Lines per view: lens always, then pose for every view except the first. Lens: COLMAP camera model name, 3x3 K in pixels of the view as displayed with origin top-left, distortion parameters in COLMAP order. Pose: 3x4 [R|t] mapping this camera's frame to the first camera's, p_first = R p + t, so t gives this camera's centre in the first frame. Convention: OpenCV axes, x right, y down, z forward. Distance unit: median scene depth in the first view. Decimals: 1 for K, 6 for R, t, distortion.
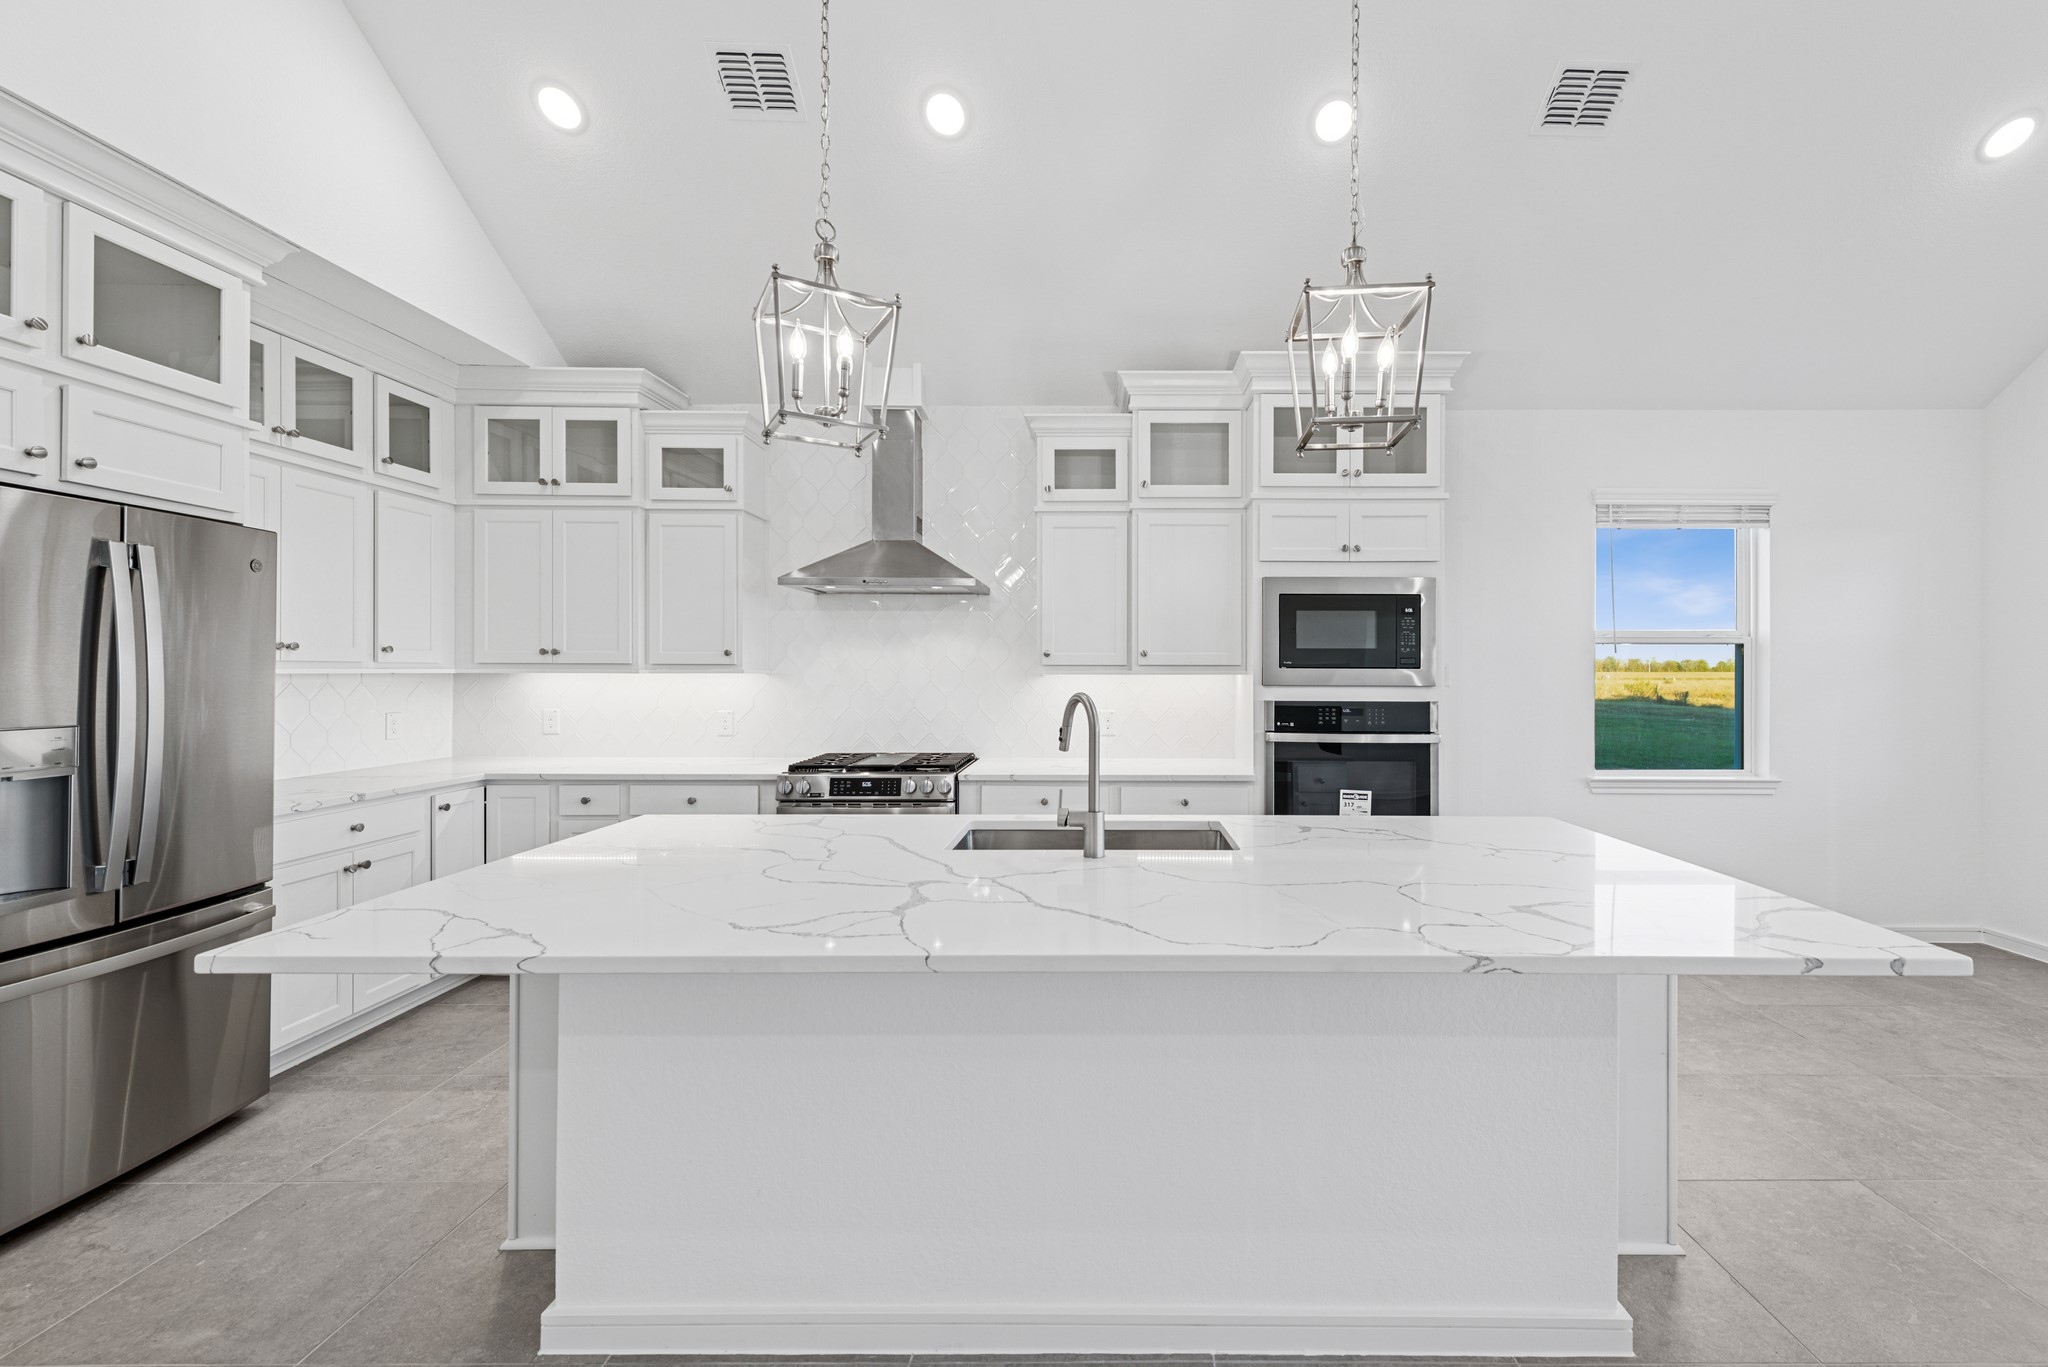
lens RADIAL K [[817.9, 0, 1125.2], [0, 817.9, 669.1], [0, 0, 1]] dist [0.010643, -0.000201]
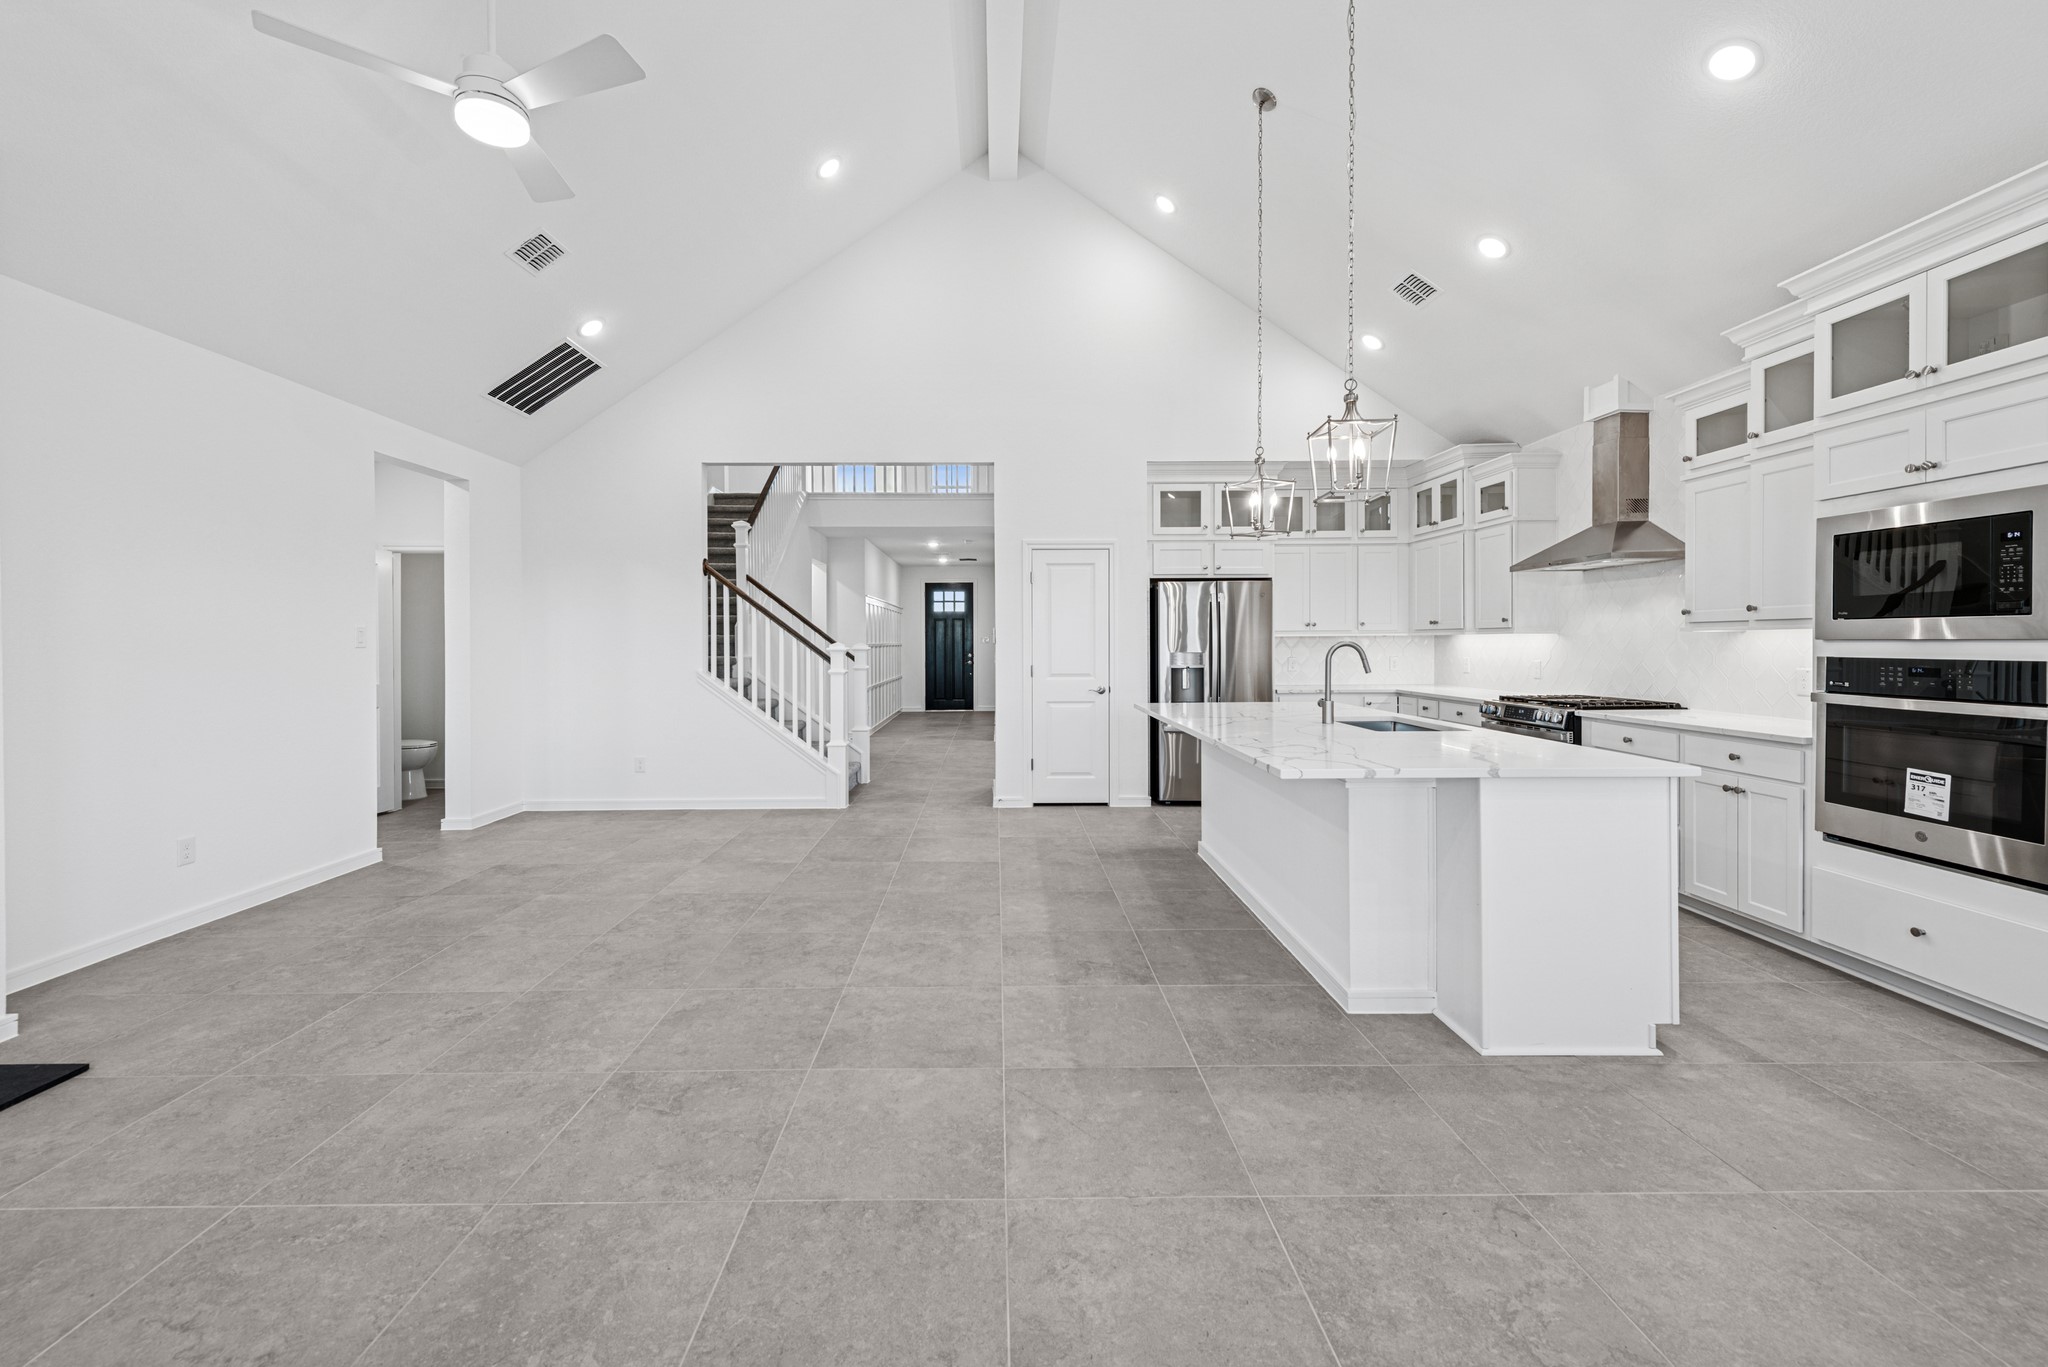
lens RADIAL K [[828.5, 0, 1006.5], [0, 828.5, 634.7], [0, 0, 1]] dist [0.000109, 0.000040]
pose [[0.009492, -0.011645, -0.999887, 1.032758], [0.007495, 0.999905, -0.011574, 0.017705], [0.999927, -0.007384, 0.009578, 0.097920]]
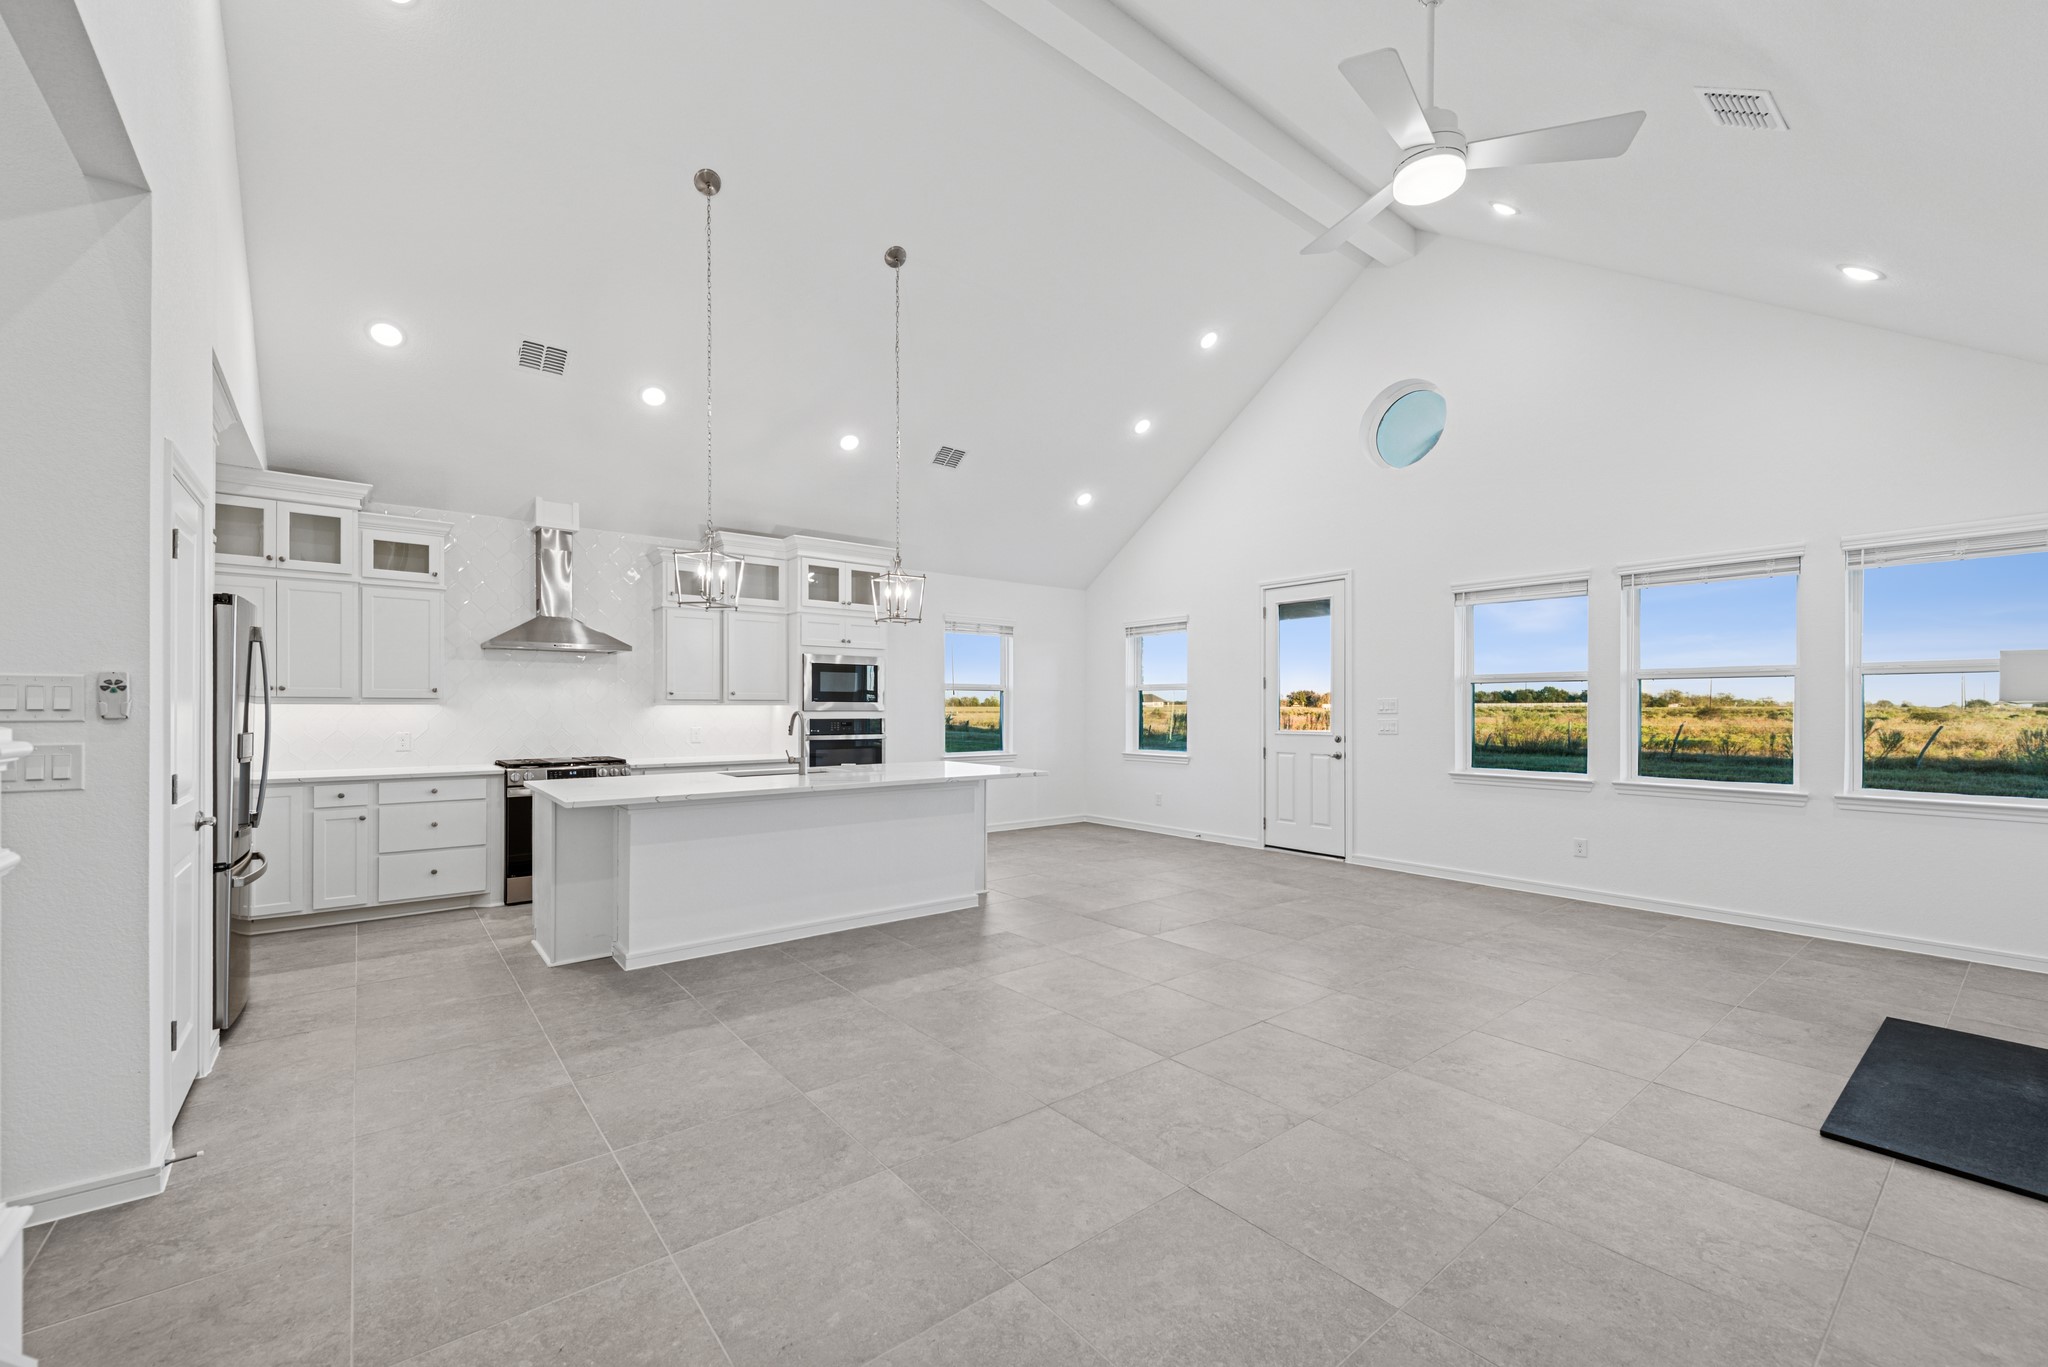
lens RADIAL K [[822.9, 0, 1020.8], [0, 822.9, 691.5], [0, 0, 1]] dist [0.000980, -0.000141]
pose [[0.783765, 0.009633, 0.620983, -0.598690], [0.000366, 0.999872, -0.015973, 0.005846], [-0.621057, 0.012746, 0.783661, -0.779441]]
